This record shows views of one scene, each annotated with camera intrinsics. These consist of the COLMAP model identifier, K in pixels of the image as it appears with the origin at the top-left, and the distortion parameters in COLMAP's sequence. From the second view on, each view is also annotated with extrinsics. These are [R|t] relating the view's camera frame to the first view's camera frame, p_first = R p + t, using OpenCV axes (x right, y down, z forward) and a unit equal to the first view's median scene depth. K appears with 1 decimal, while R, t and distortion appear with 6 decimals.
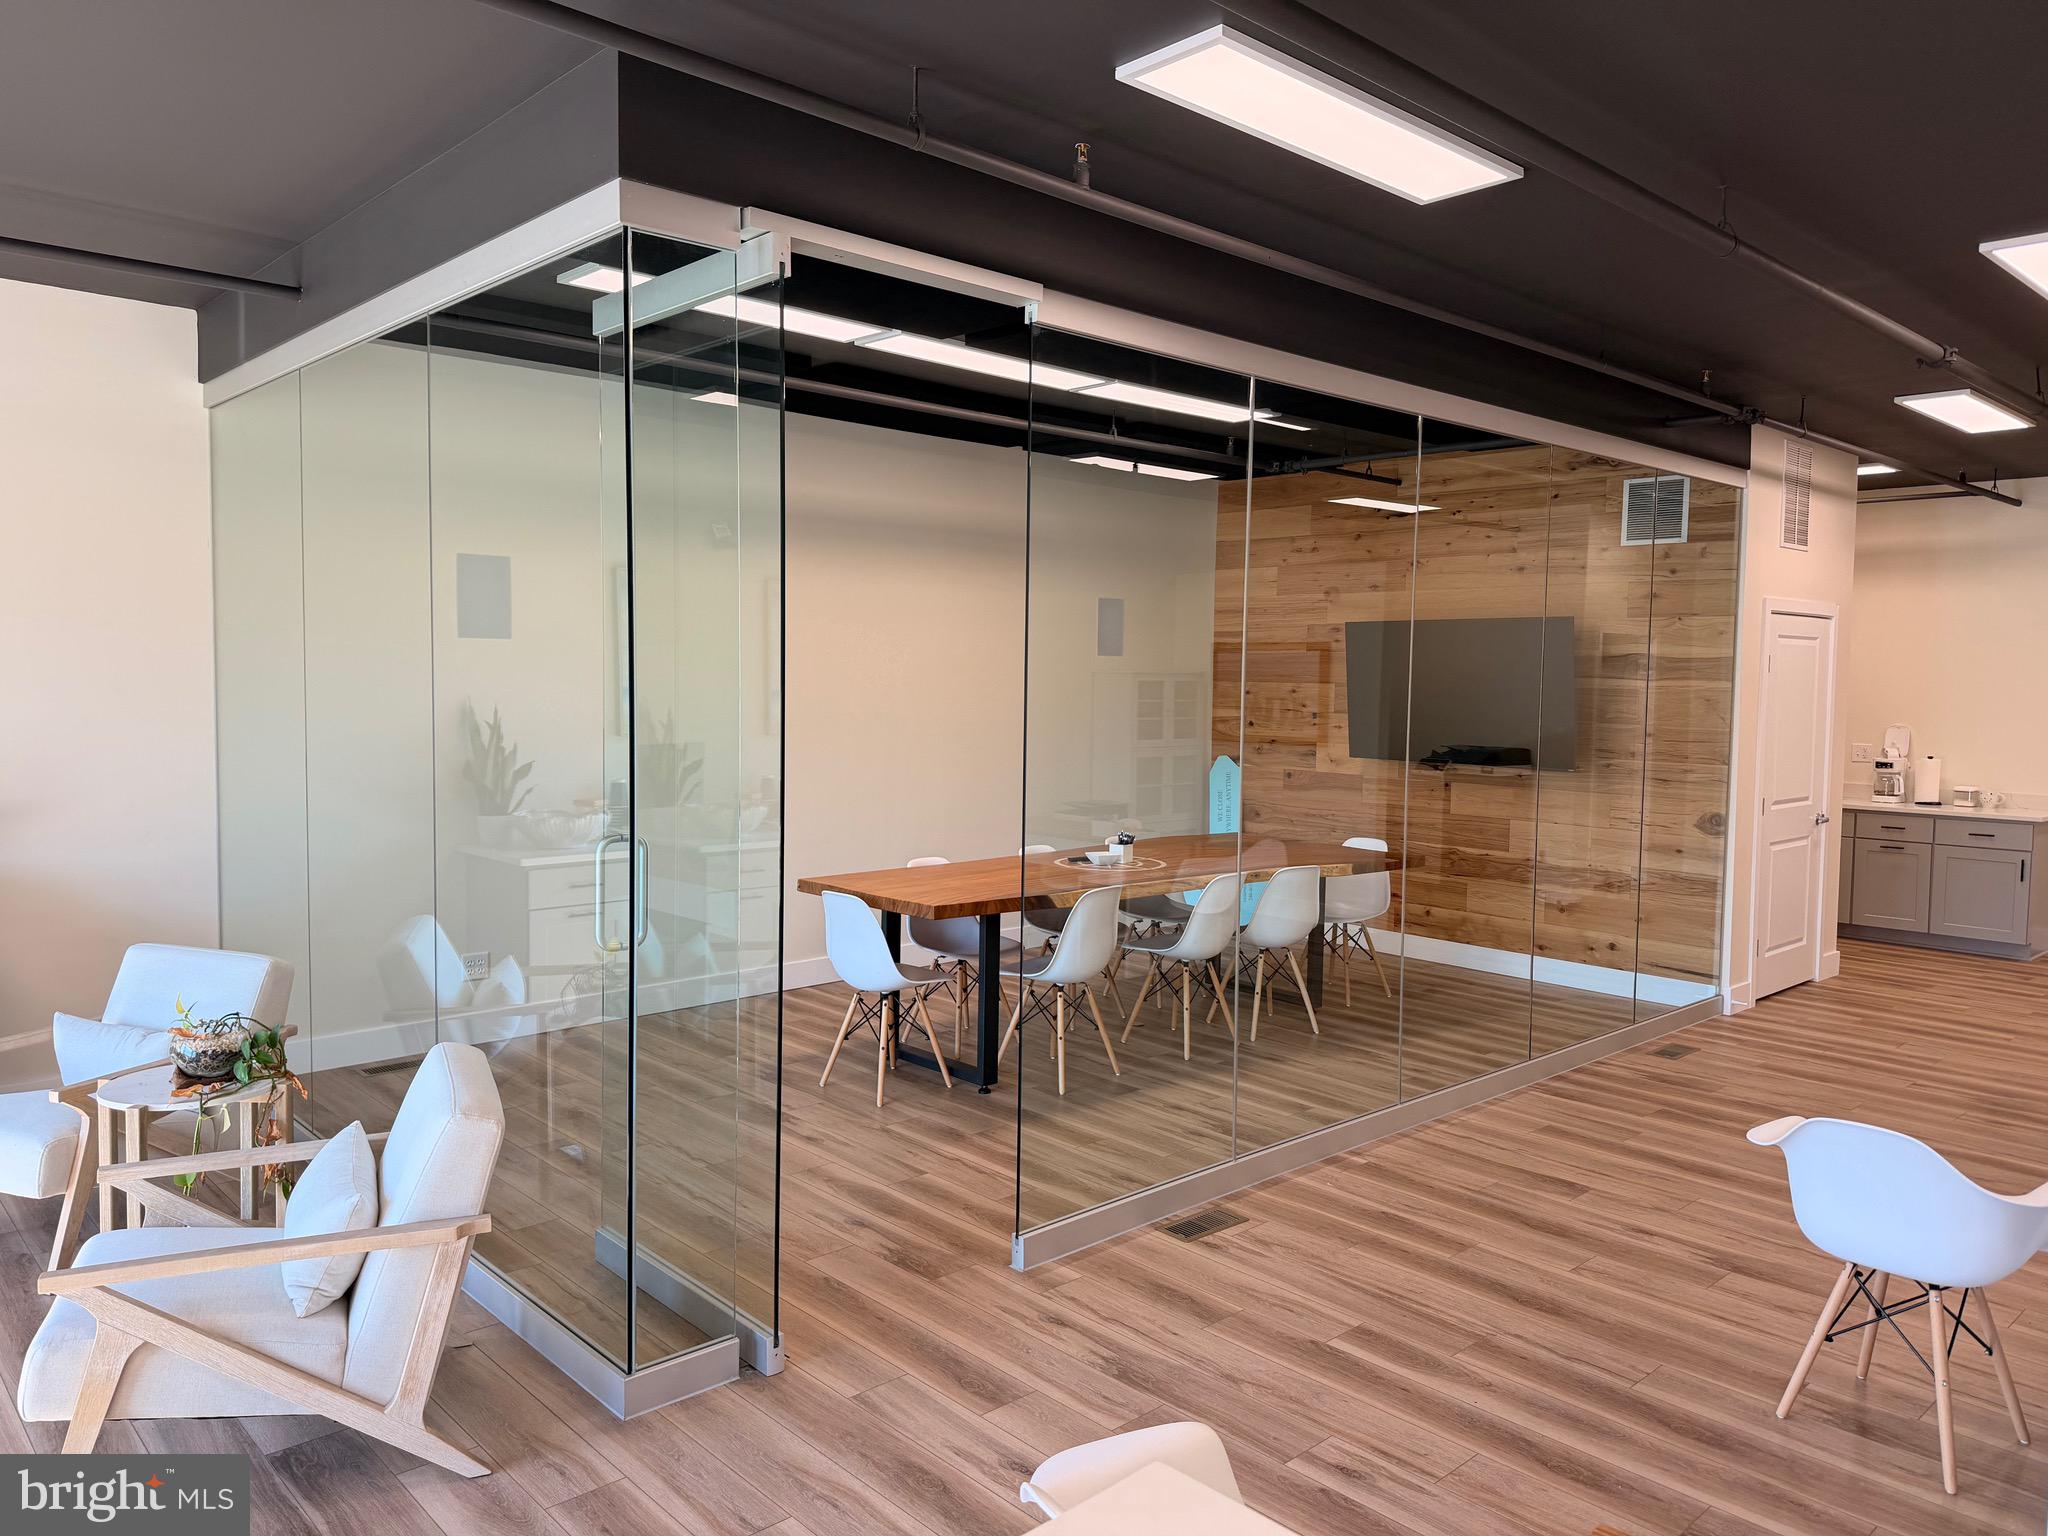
lens RADIAL K [[1448.7, 0, 1024.0], [0, 1448.7, 768.0], [0, 0, 1]] dist [0.123021, -0.082869]
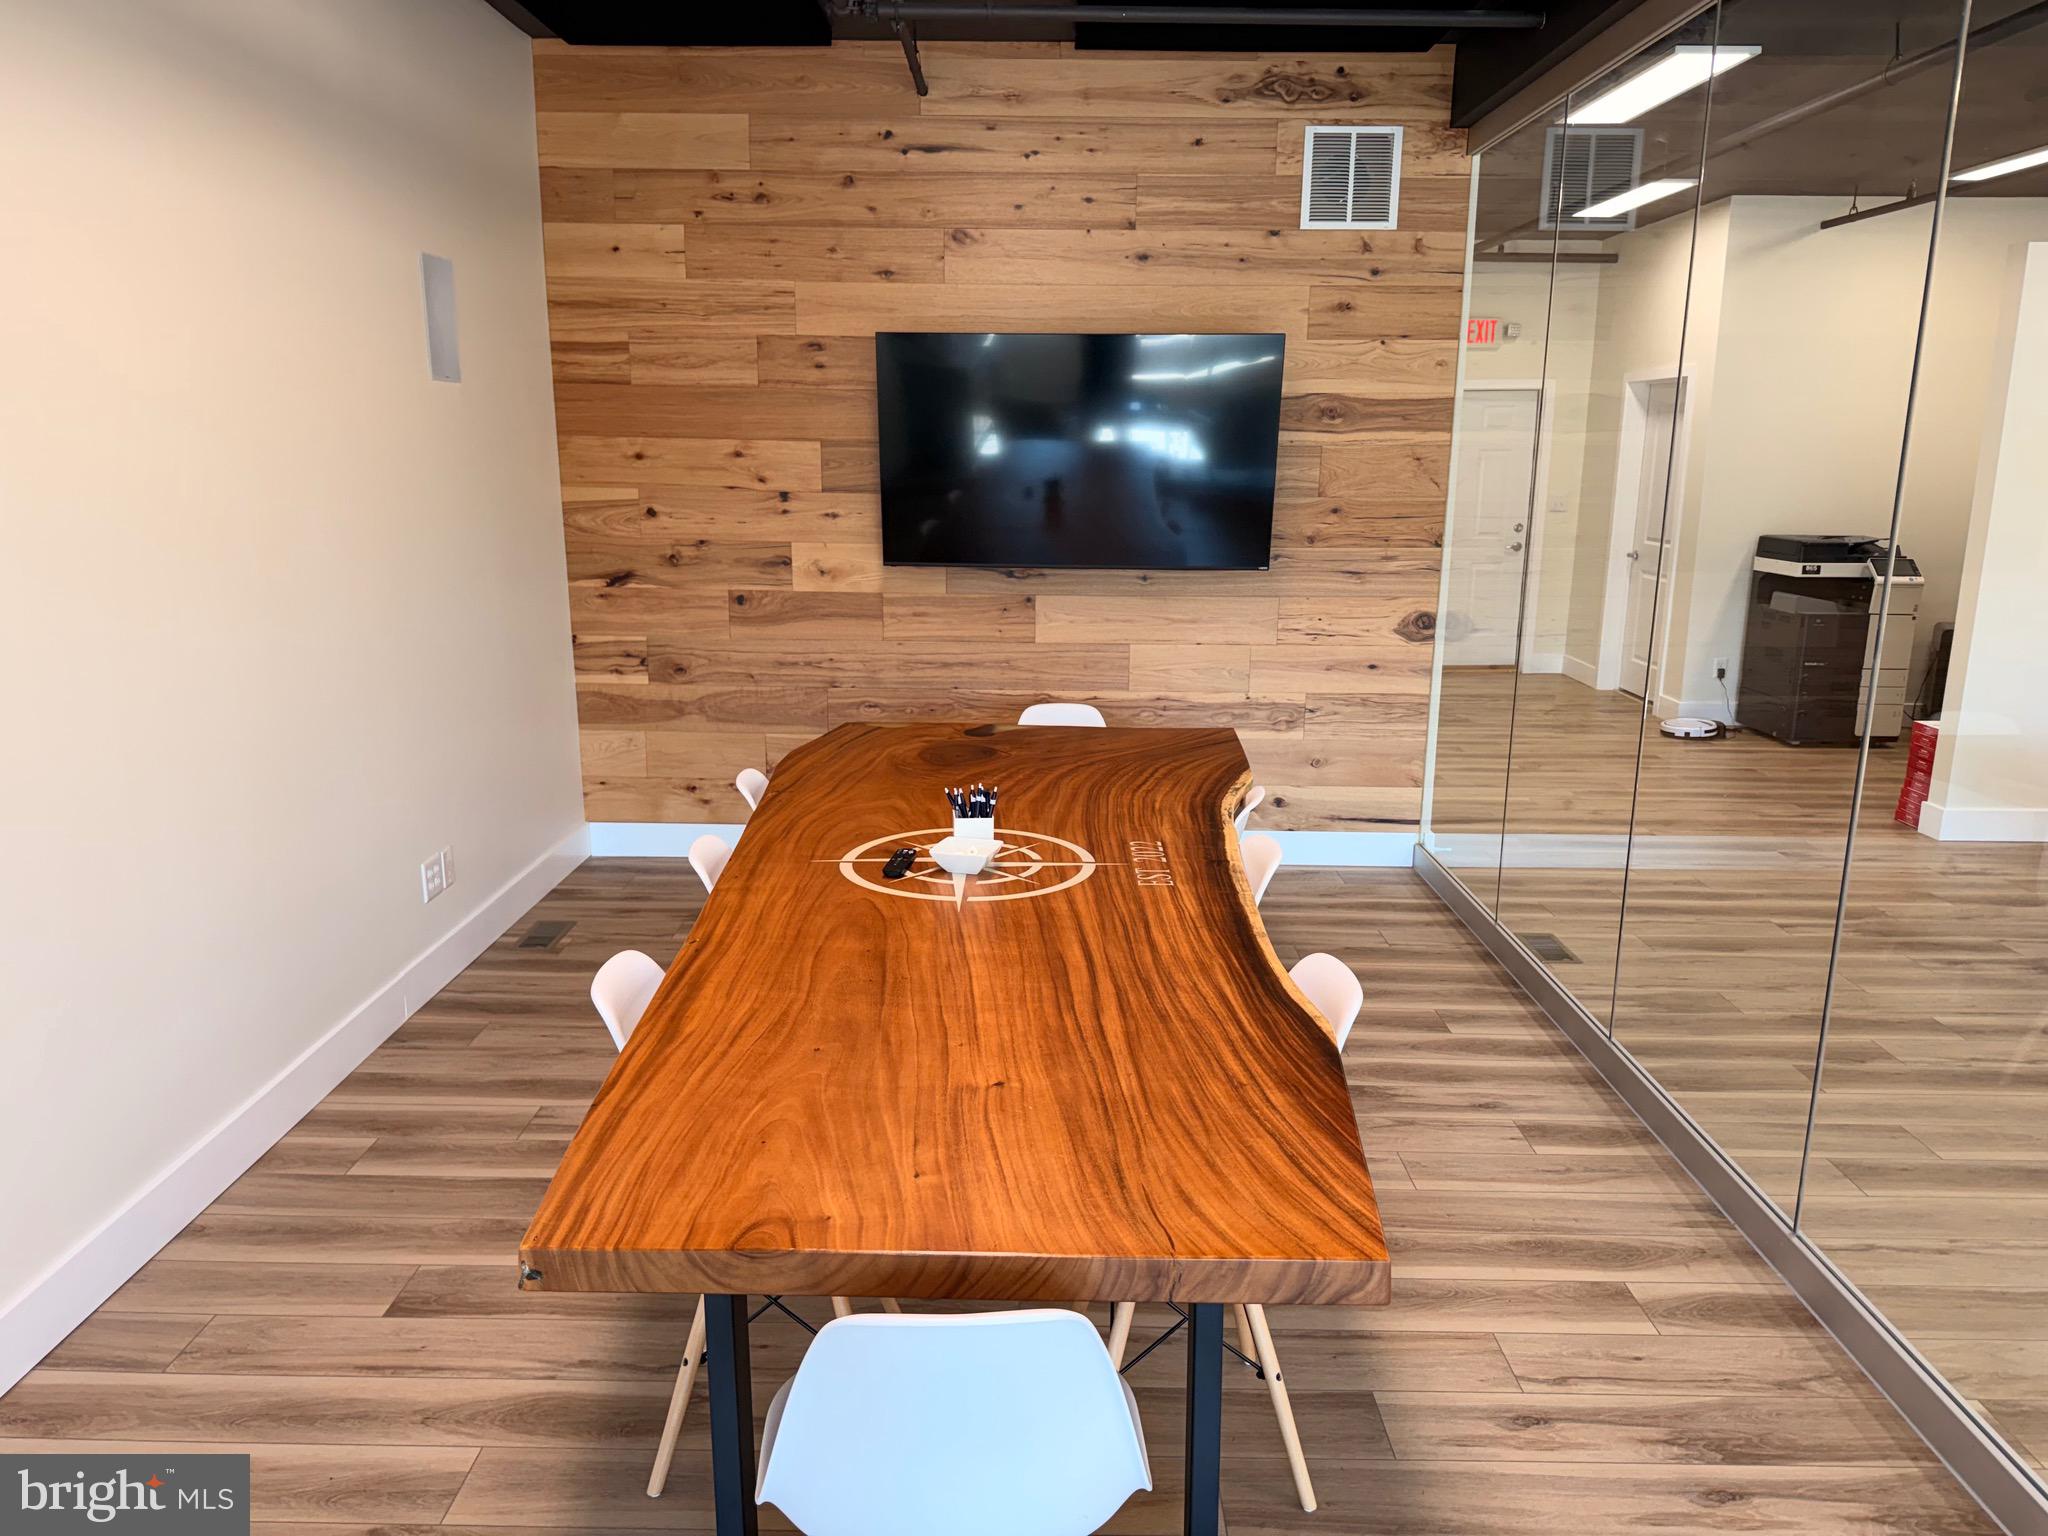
lens RADIAL K [[1441.7, 0, 1027.7], [0, 1441.7, 795.6], [0, 0, 1]] dist [0.089541, -0.143458]
pose [[0.690029, -0.177698, 0.701629, -0.287814], [0.049987, 0.978779, 0.198731, -0.049181], [-0.722054, -0.102058, 0.684268, 0.862898]]
